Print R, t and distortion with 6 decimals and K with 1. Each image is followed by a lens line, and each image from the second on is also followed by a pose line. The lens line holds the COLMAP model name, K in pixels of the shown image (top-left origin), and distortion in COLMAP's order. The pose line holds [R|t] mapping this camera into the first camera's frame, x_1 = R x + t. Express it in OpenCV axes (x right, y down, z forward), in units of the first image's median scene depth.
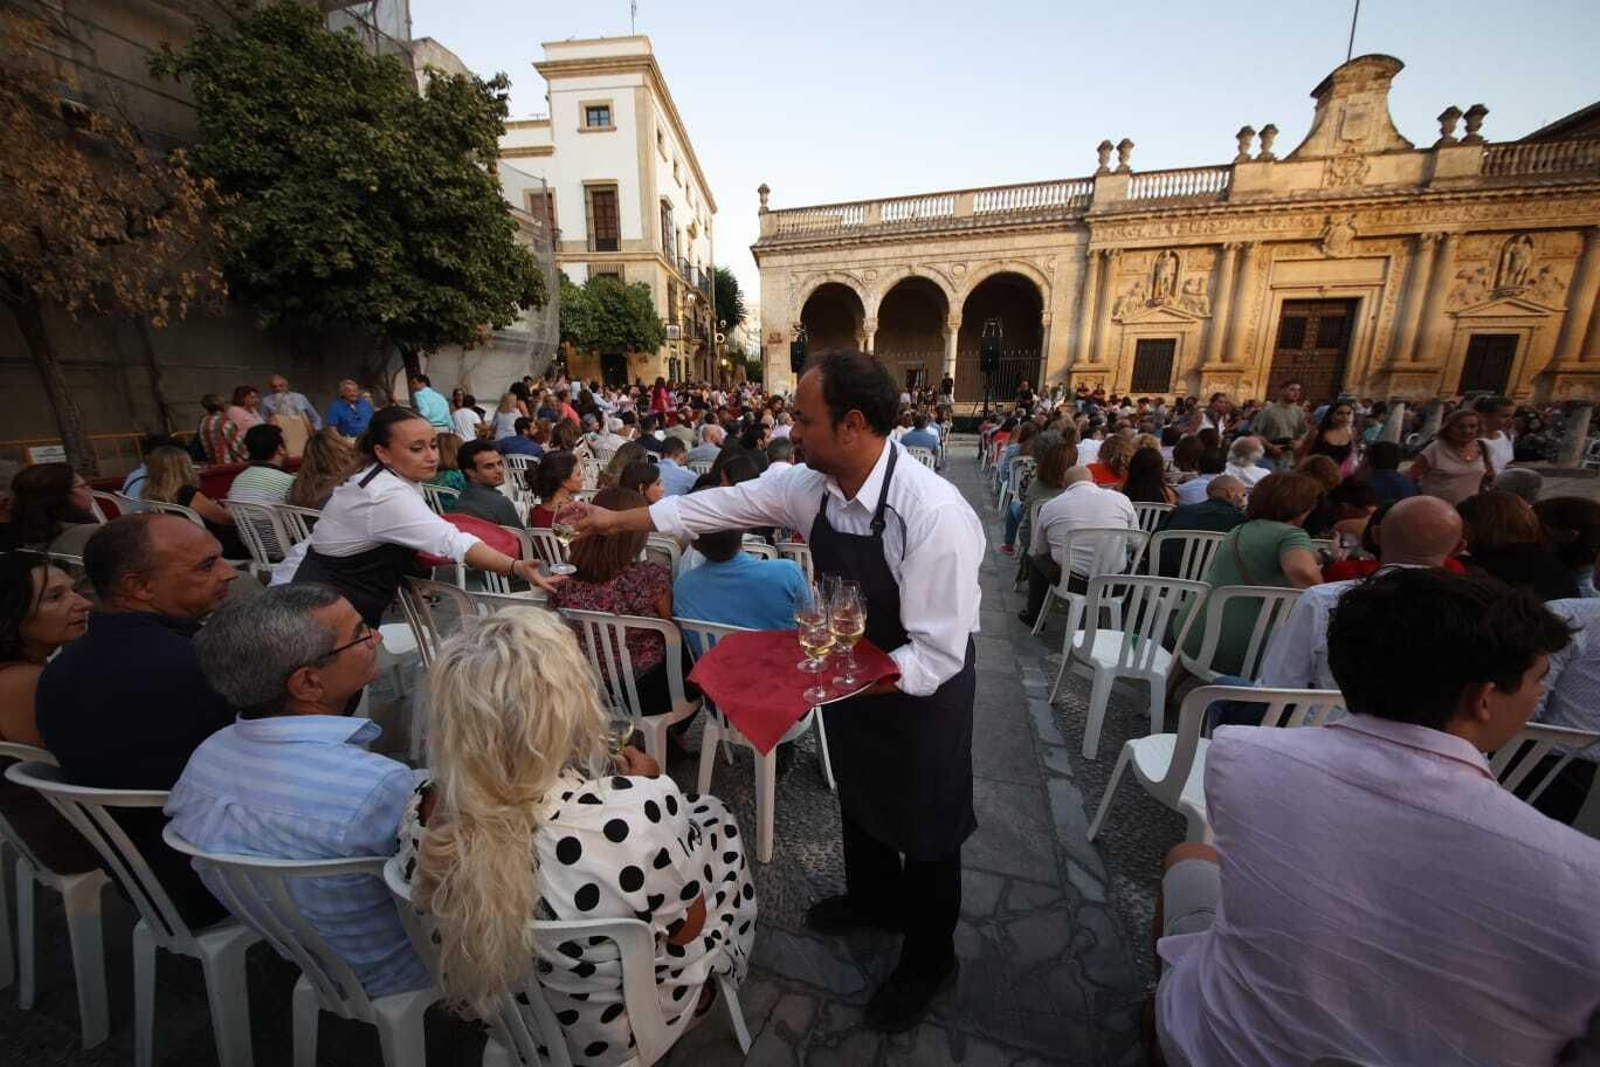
lens RADIAL K [[568.2, 0, 791.0], [0, 568.2, 540.3], [0, 0, 1]] dist [-0.025607, 0.000074]
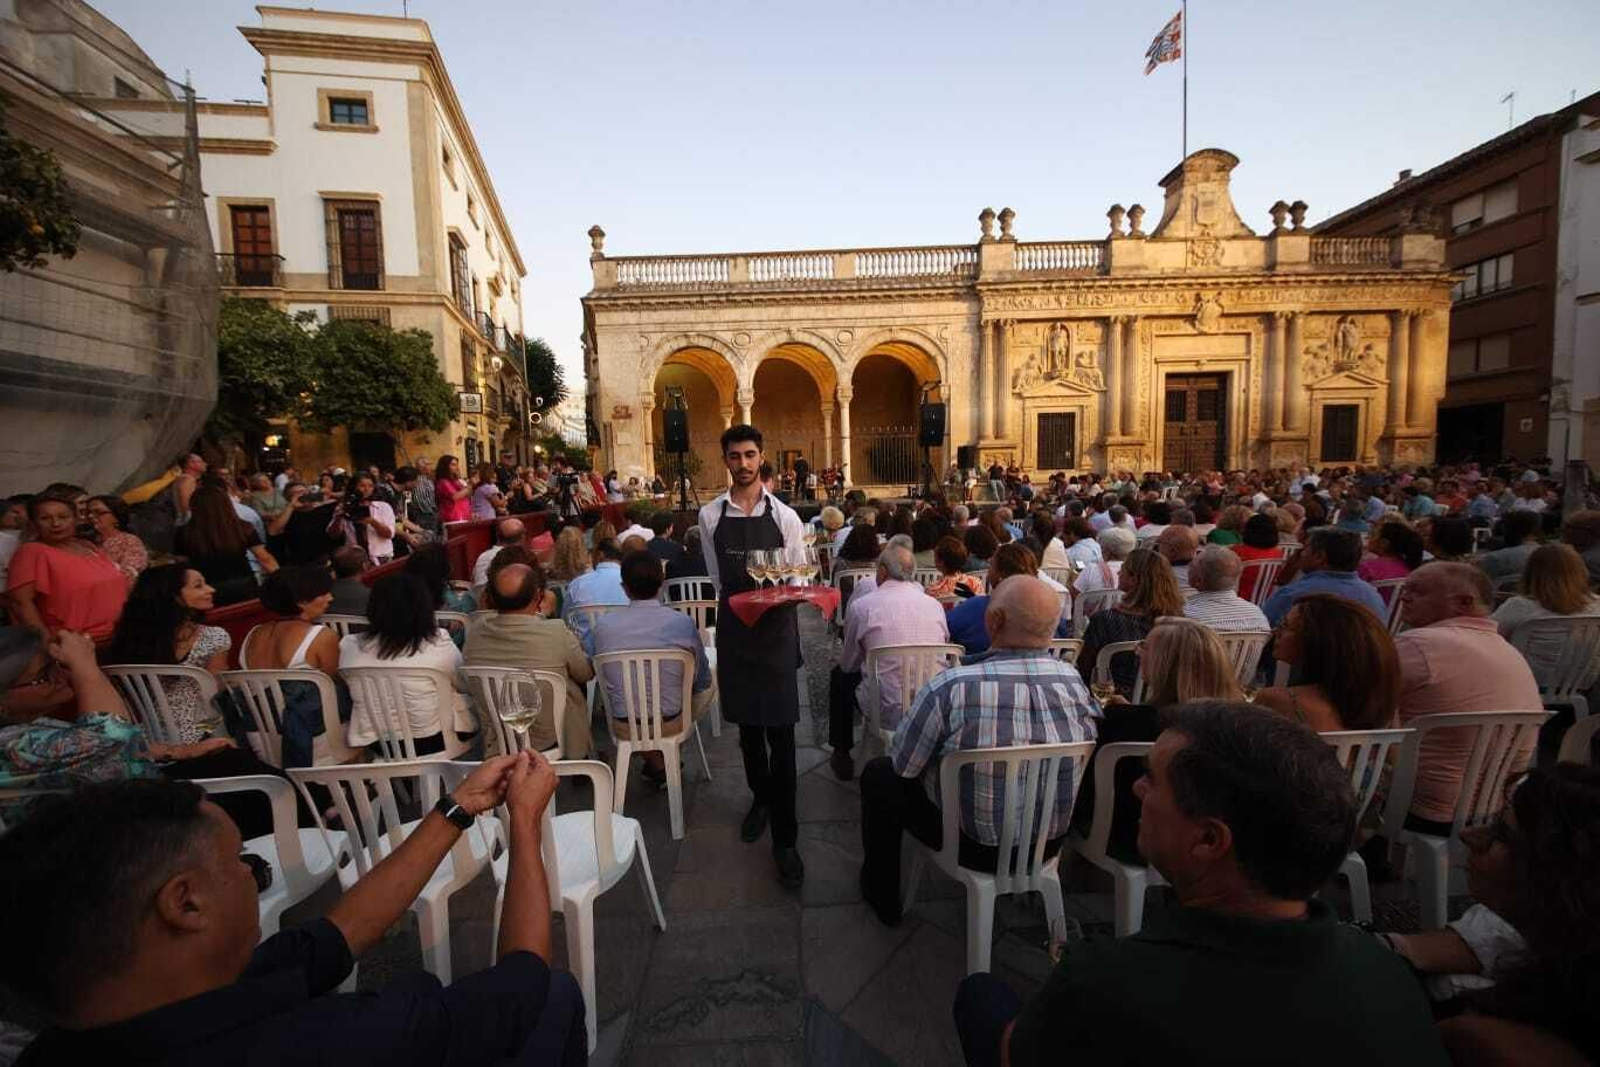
lens RADIAL K [[568.0, 0, 800.1], [0, 568.0, 525.9], [0, 0, 1]] dist [0.019686, -0.018871]
pose [[0.947294, -0.050452, 0.316369, -0.062708], [0.104485, 0.982179, -0.156227, -0.073561], [-0.302849, 0.181048, 0.935684, 0.283813]]
